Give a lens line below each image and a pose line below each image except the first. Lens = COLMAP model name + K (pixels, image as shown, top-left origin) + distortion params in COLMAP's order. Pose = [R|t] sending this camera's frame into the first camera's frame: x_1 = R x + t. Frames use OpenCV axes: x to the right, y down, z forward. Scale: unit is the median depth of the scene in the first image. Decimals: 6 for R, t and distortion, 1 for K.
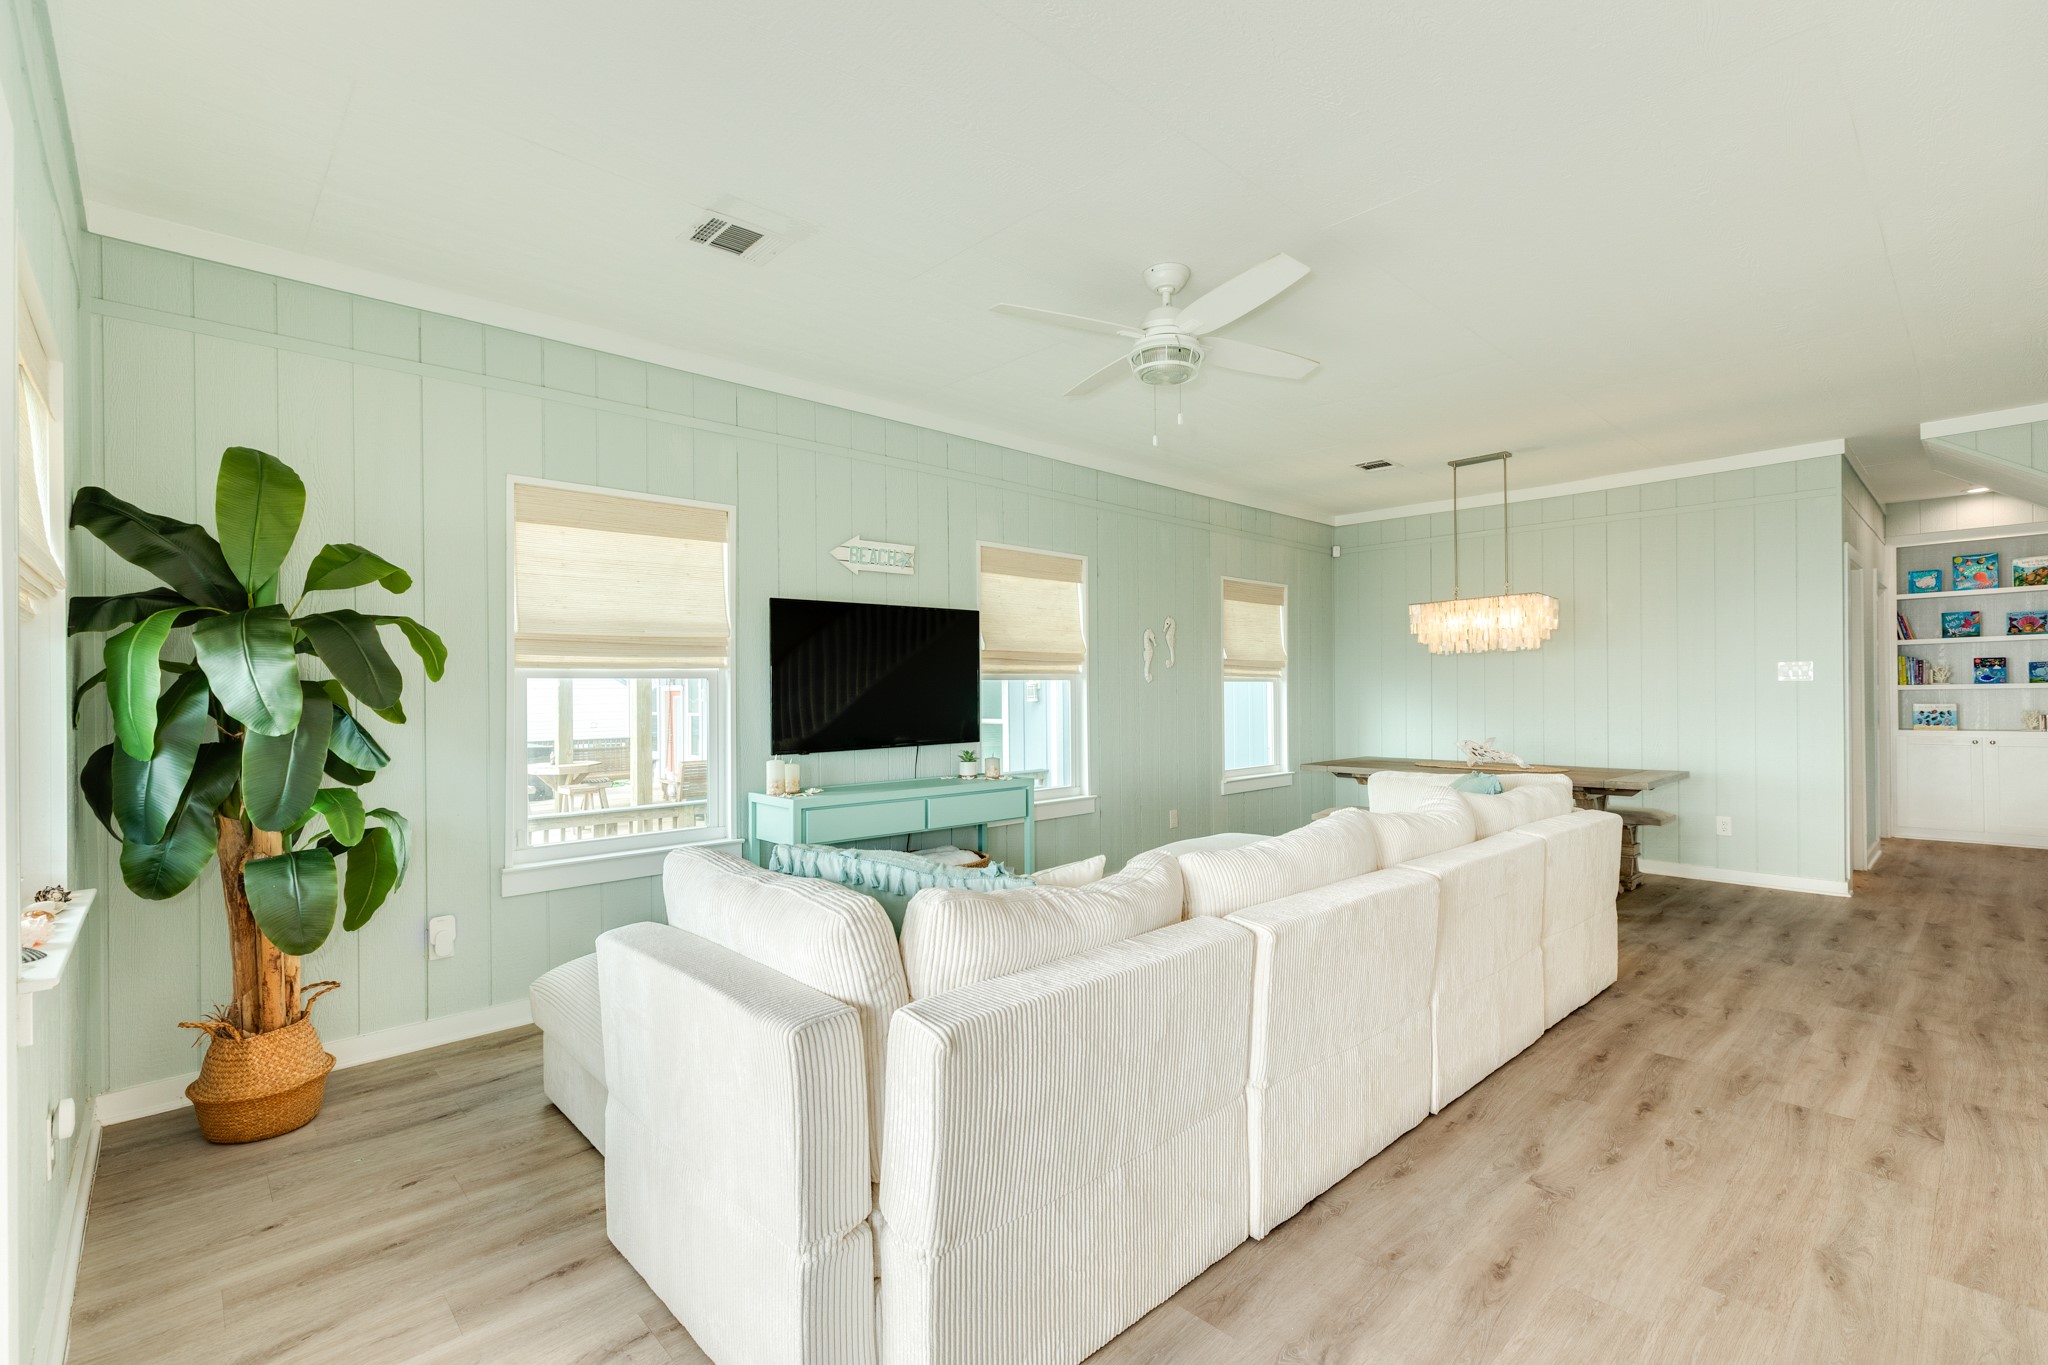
lens RADIAL K [[911.4, 0, 1033.9], [0, 911.4, 695.5], [0, 0, 1]] dist [0.008081, 0.000323]
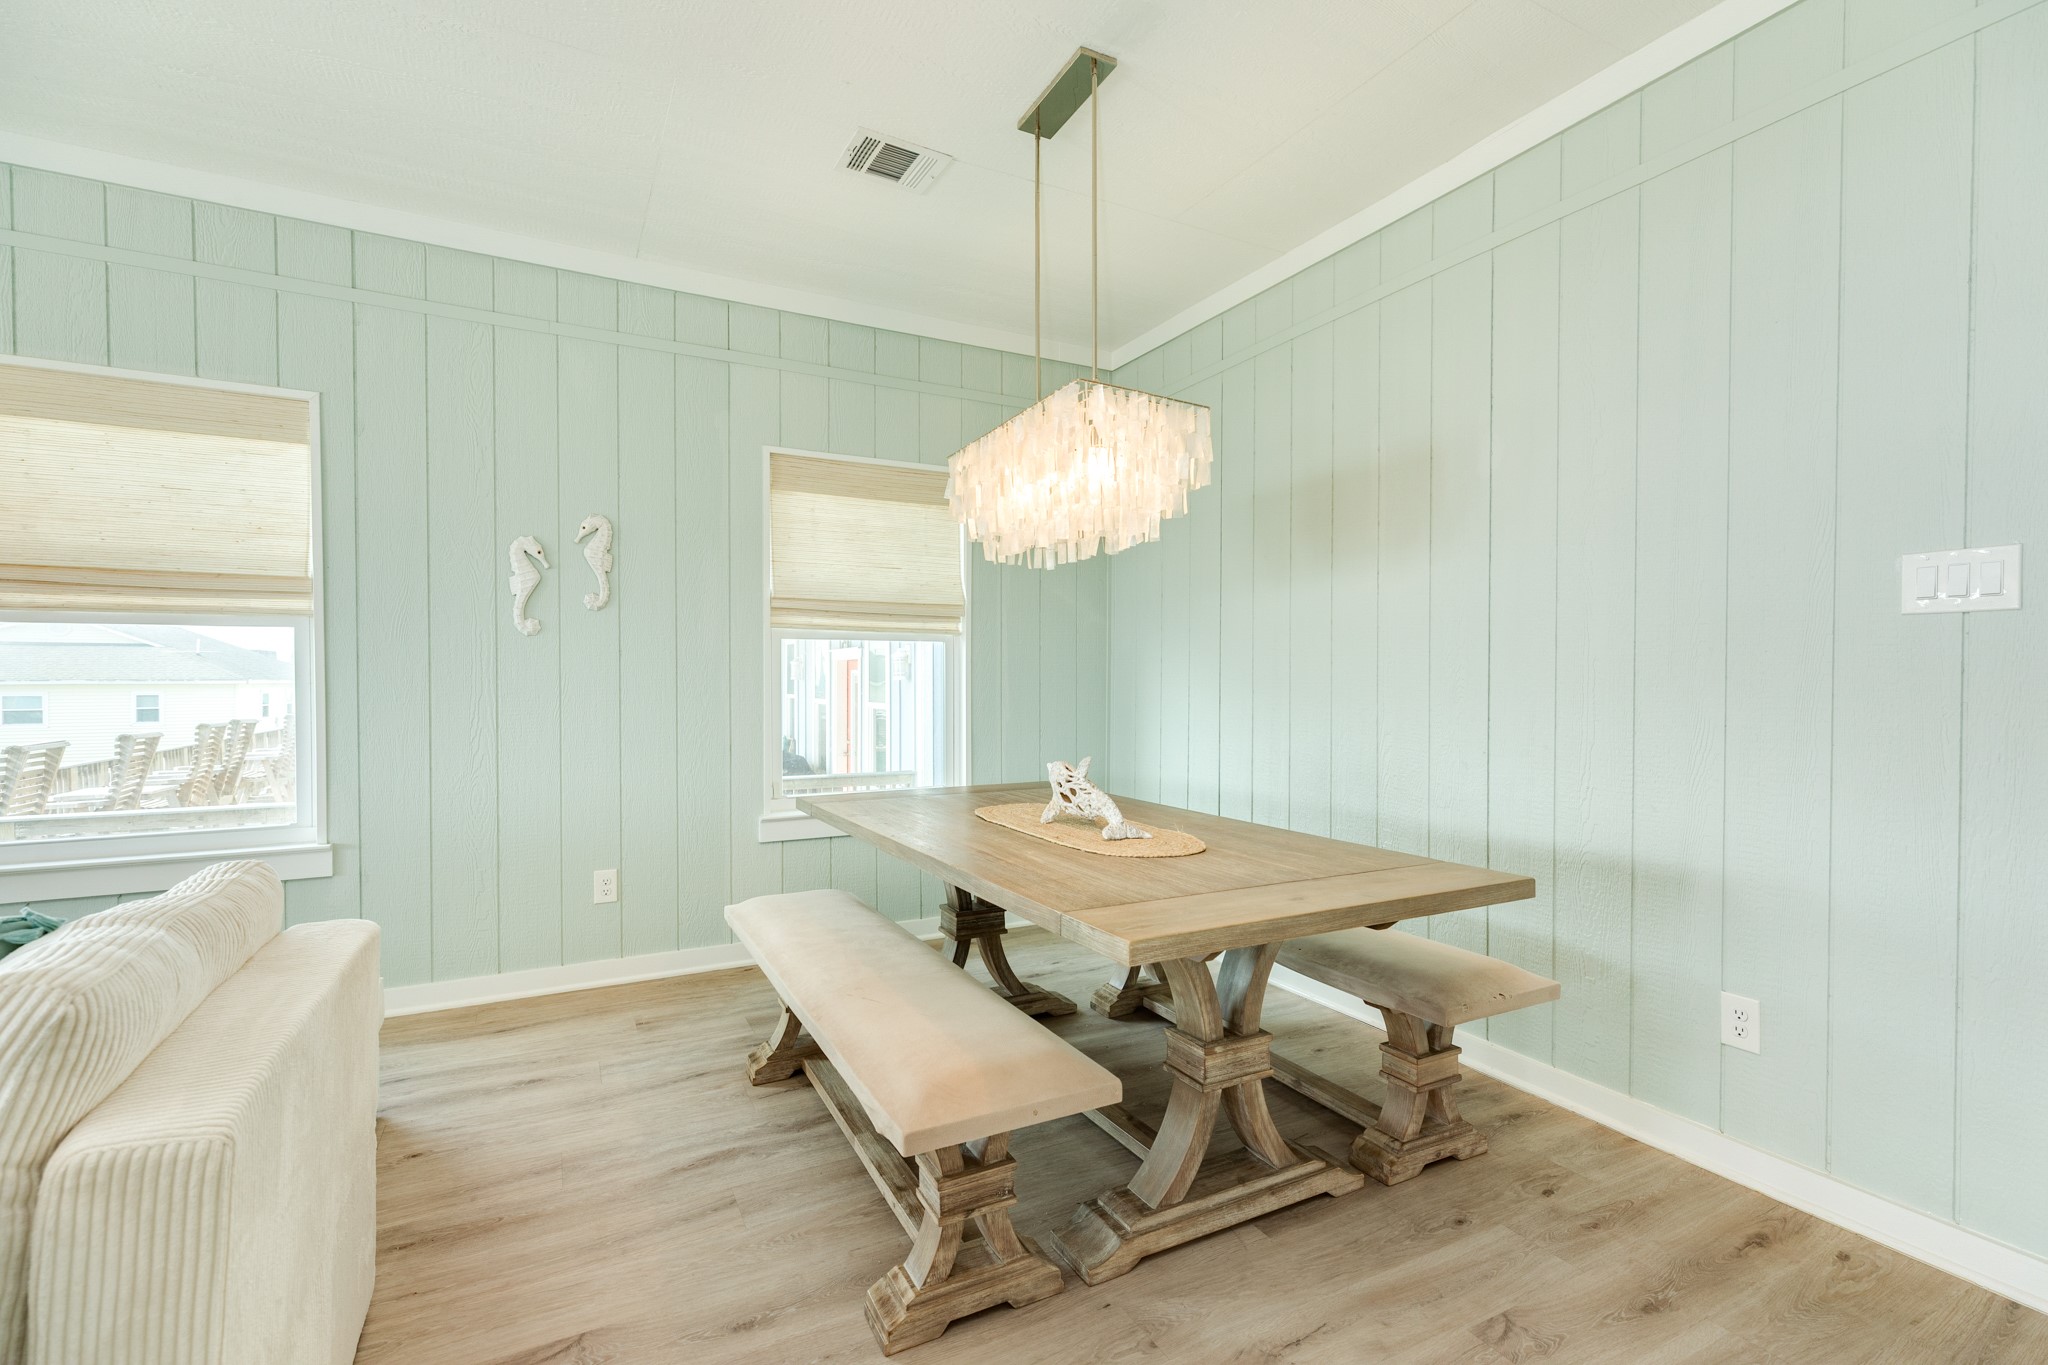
lens RADIAL K [[911.4, 0, 1014.7], [0, 911.4, 663.0], [0, 0, 1]] dist [0.008081, 0.000323]
pose [[0.958944, 0.011845, -0.283350, 0.591624], [-0.013411, 0.999904, -0.003587, 0.003025], [0.283280, 0.007239, 0.959010, 0.576078]]
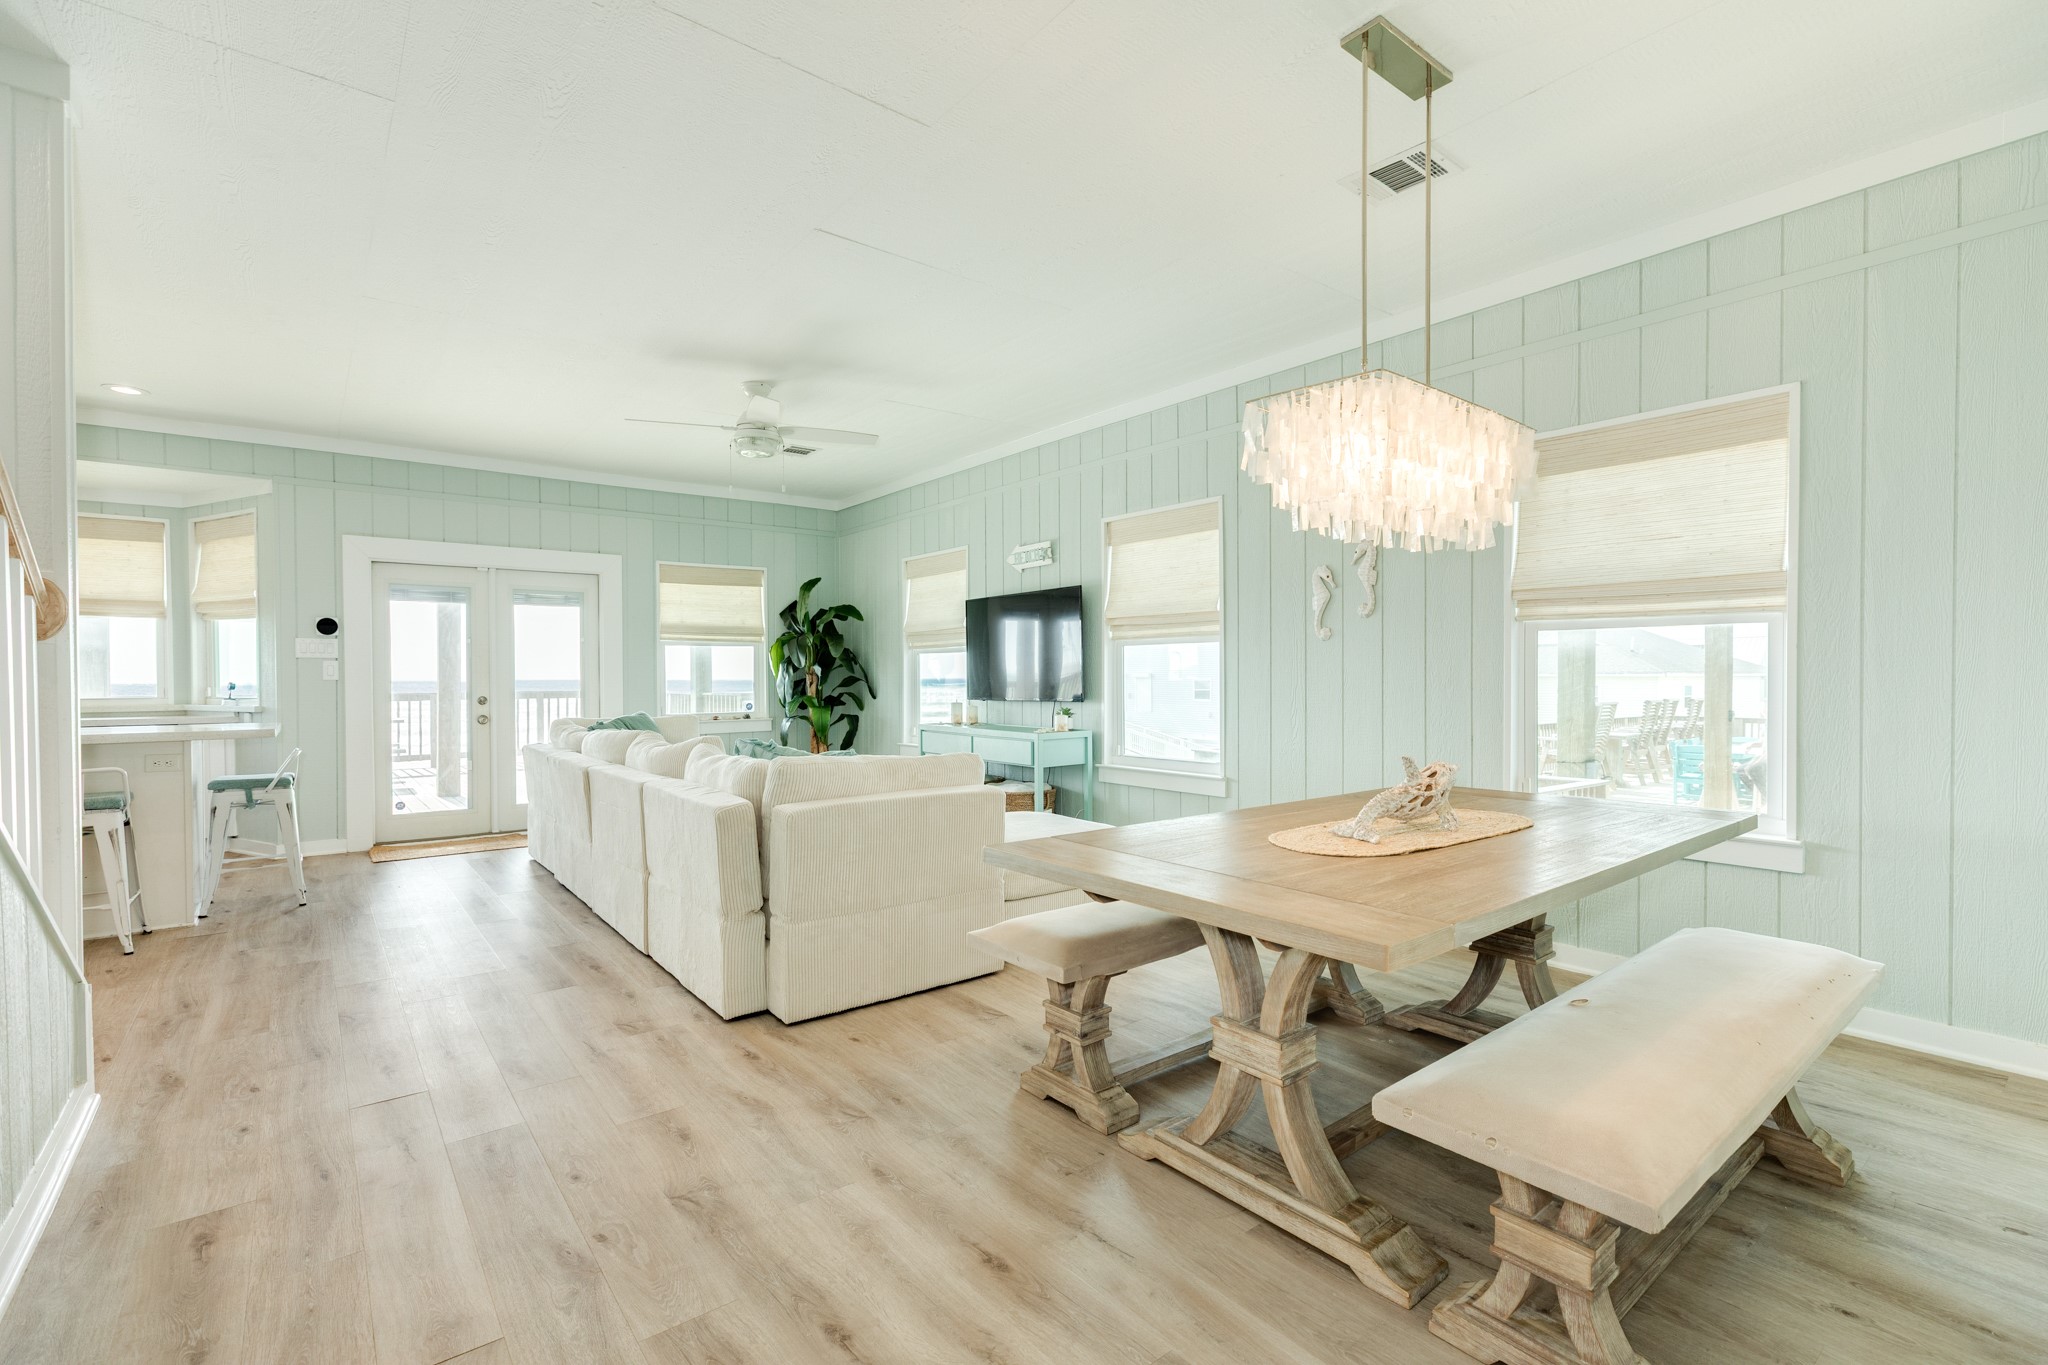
lens RADIAL K [[911.4, 0, 1040.4], [0, 911.4, 670.3], [0, 0, 1]] dist [0.008081, 0.000323]
pose [[-0.074656, 0.010086, -0.997158, 0.908733], [0.009636, 0.999909, 0.009392, 0.002951], [0.997163, -0.008907, -0.074747, 0.864351]]
